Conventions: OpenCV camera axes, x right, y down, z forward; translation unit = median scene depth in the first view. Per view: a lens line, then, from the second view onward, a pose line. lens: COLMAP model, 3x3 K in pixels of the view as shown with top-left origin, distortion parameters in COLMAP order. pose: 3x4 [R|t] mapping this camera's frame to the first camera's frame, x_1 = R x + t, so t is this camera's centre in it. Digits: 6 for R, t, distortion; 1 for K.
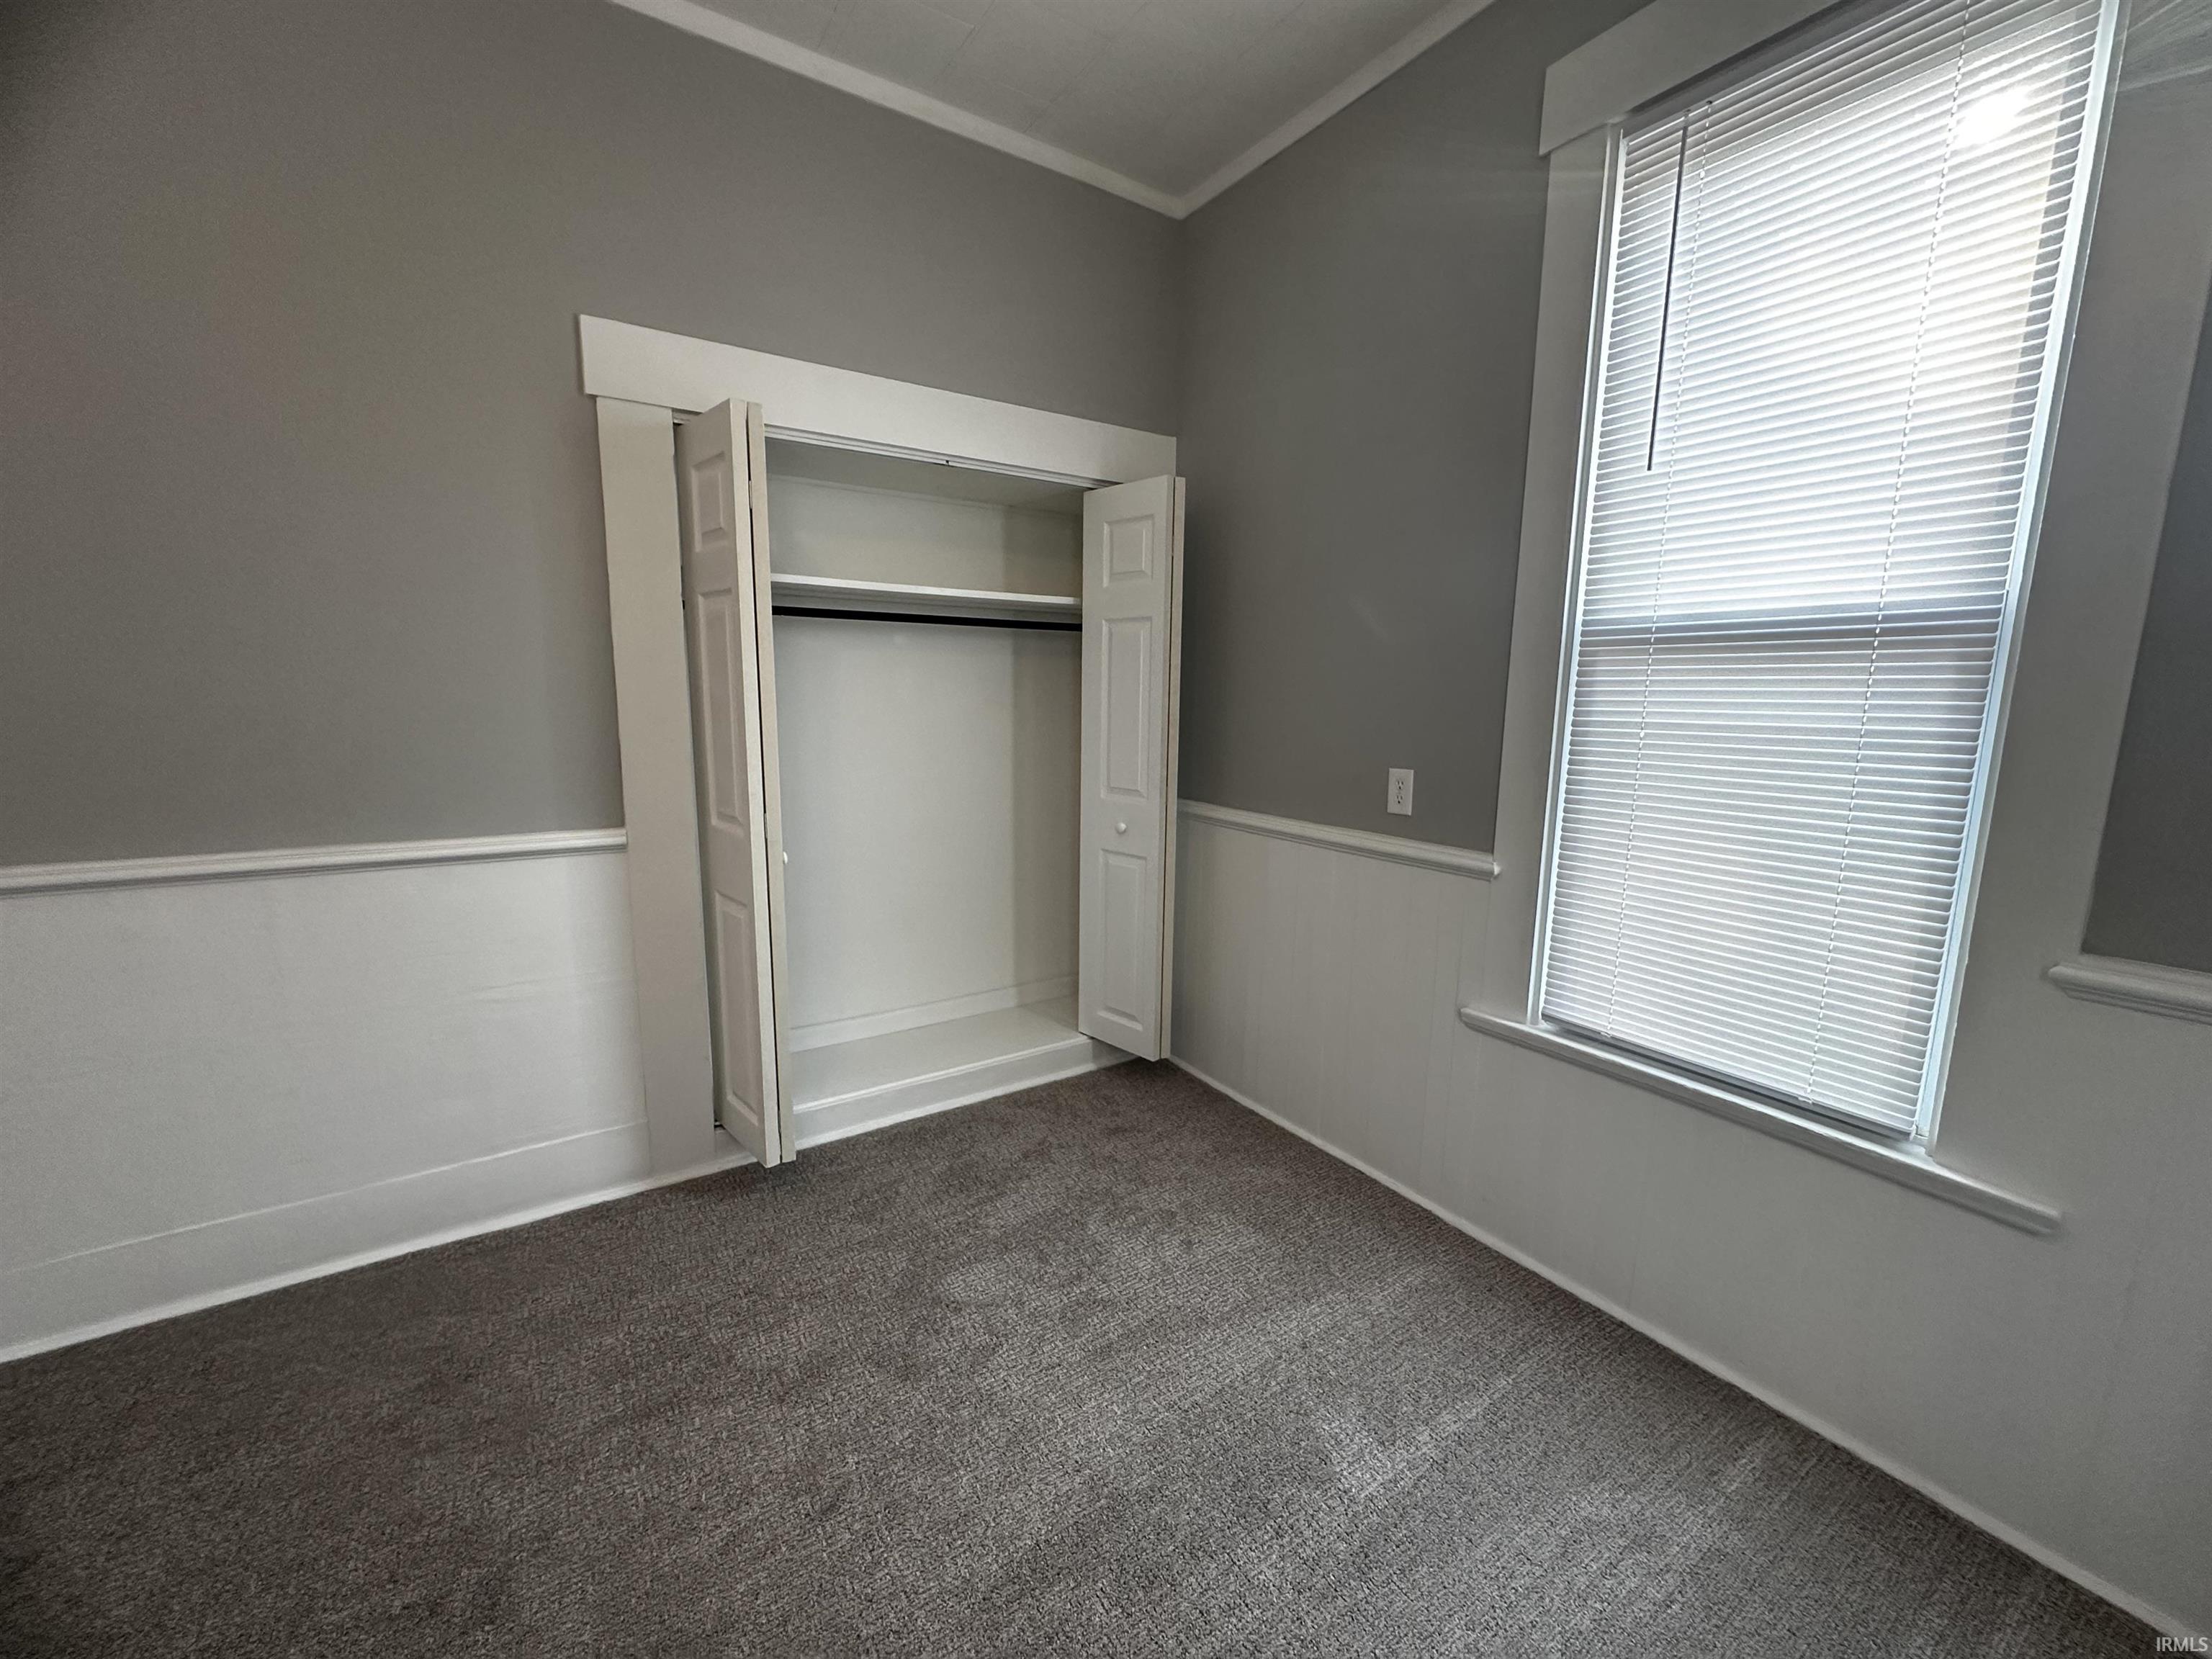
lens RADIAL K [[884.1, 0, 1106.0], [0, 884.1, 829.5], [0, 0, 1]] dist [0.001610, -0.000152]
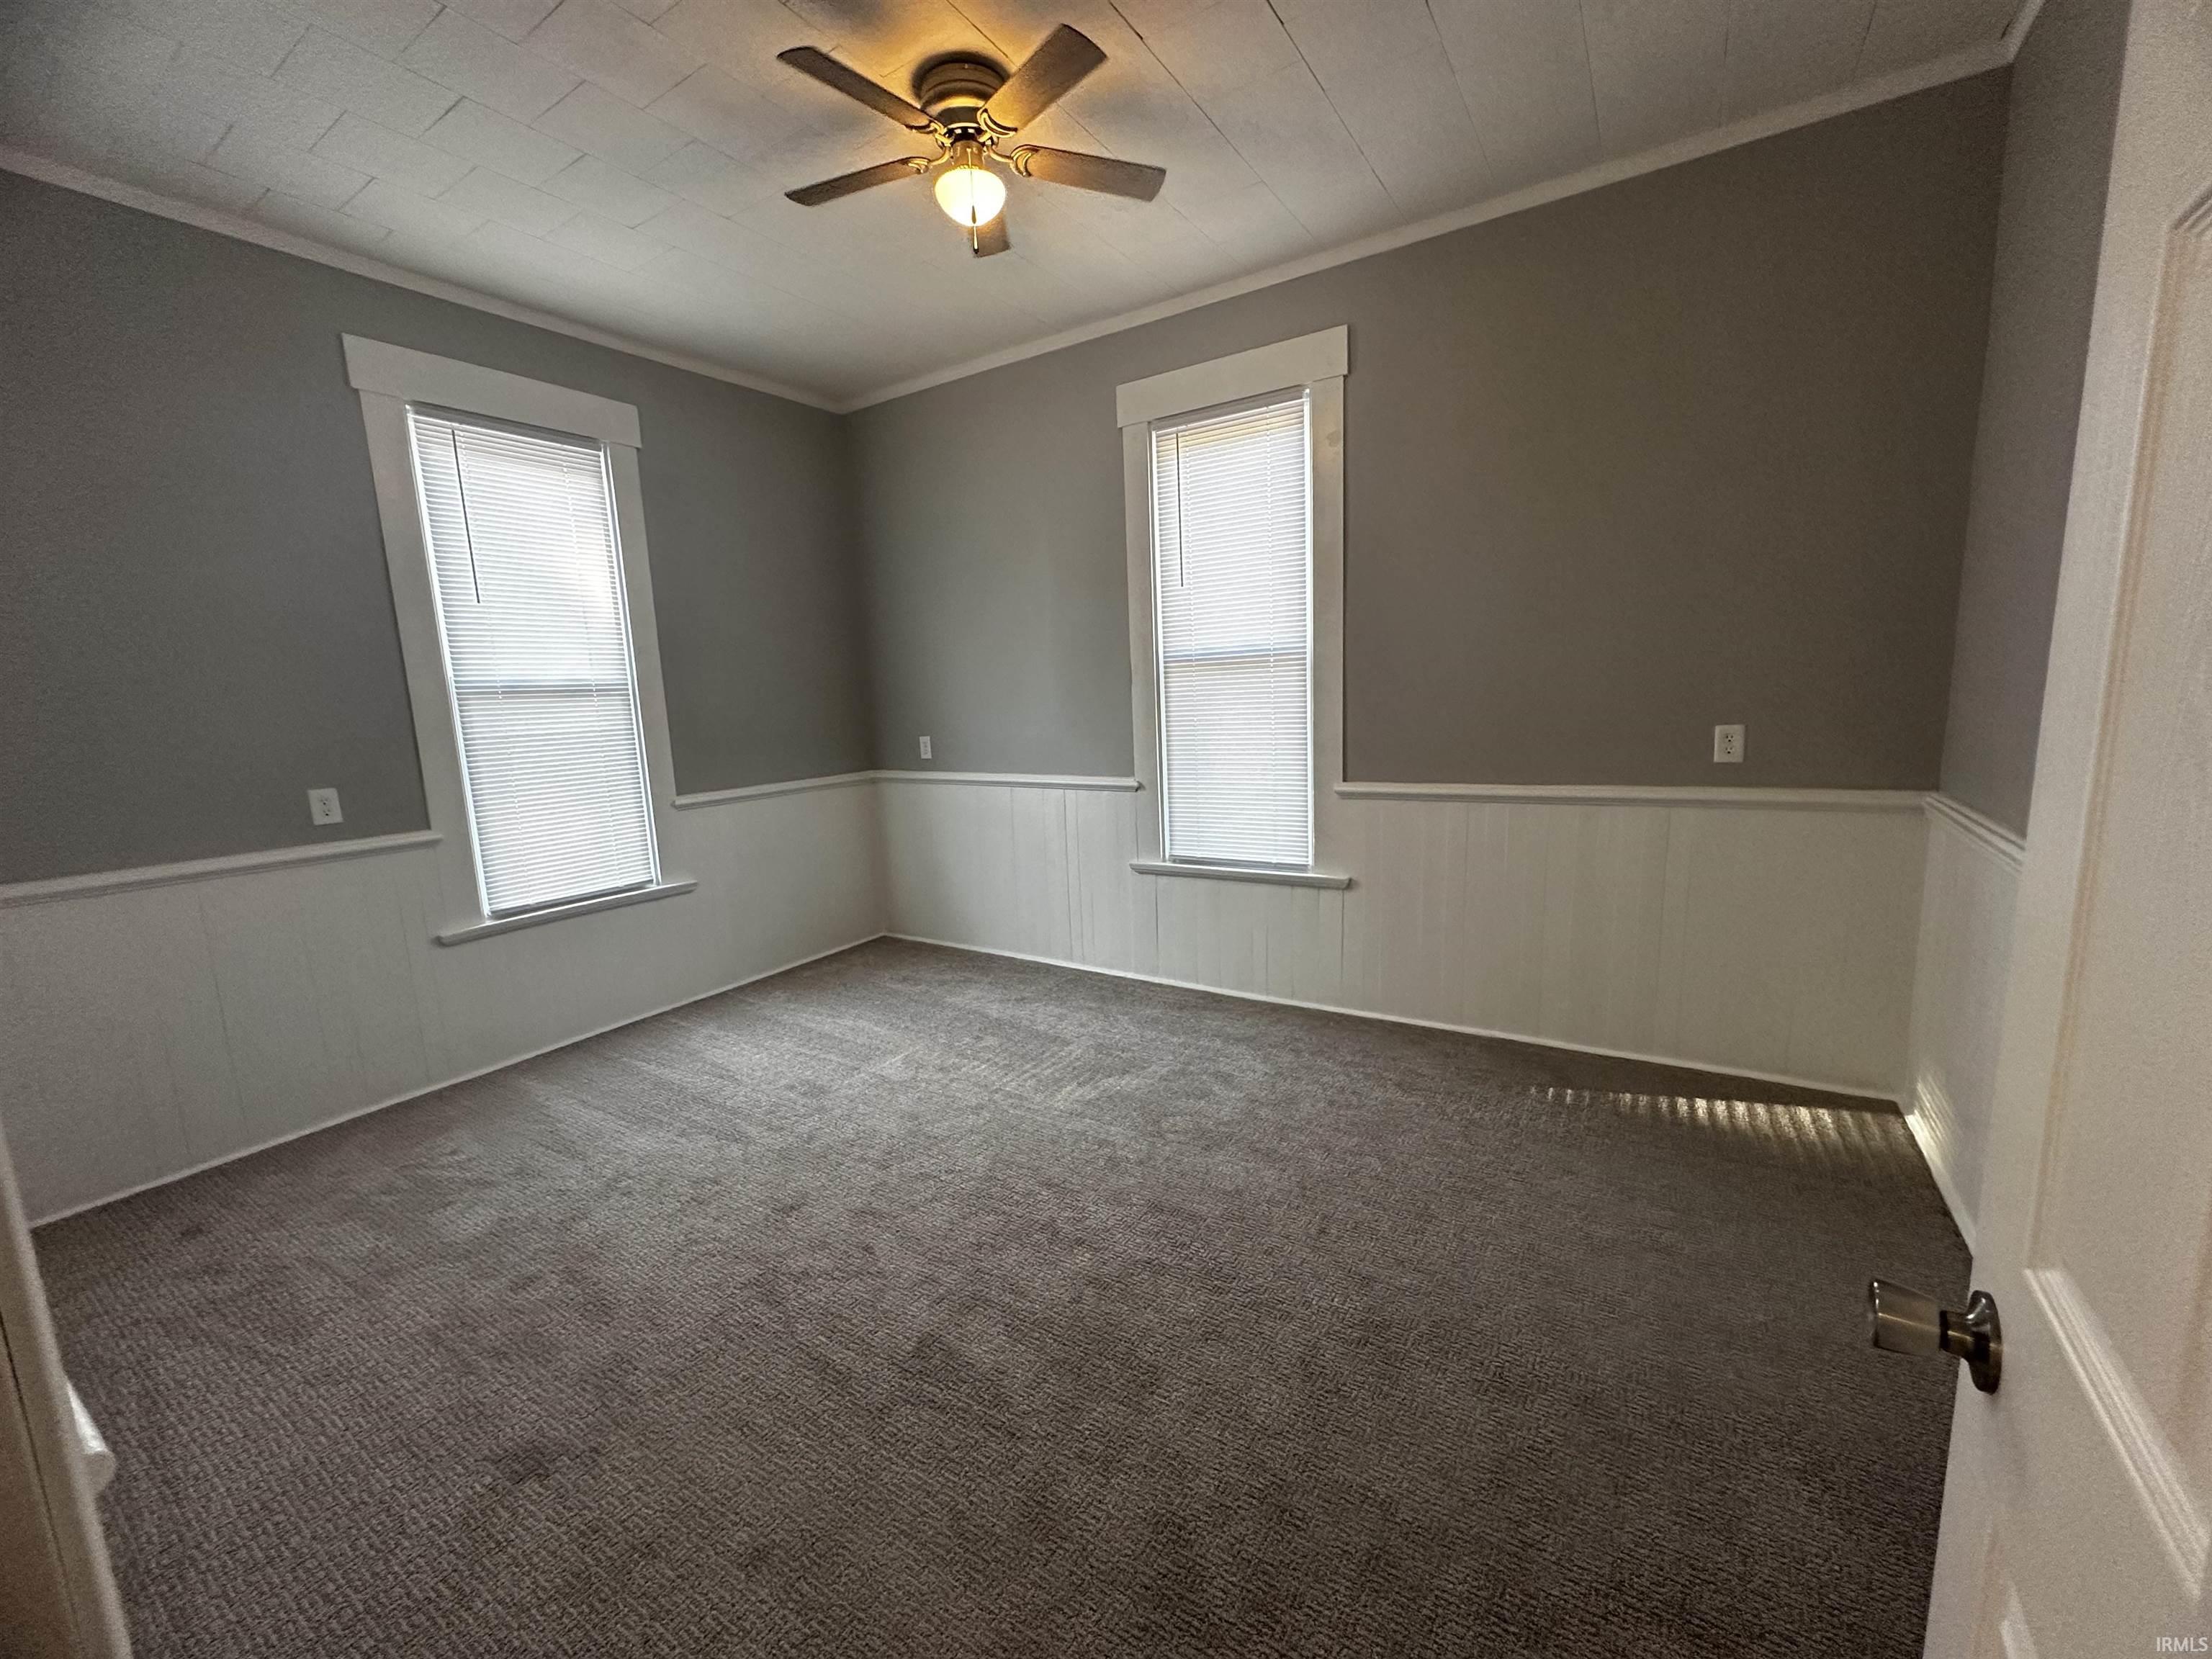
lens RADIAL K [[884.1, 0, 1106.0], [0, 884.1, 829.5], [0, 0, 1]] dist [0.001610, -0.000152]
pose [[-0.392065, -0.139382, 0.909317, -1.503011], [0.180139, 0.957687, 0.224465, -0.111745], [-0.902128, 0.251808, -0.350367, 0.512870]]
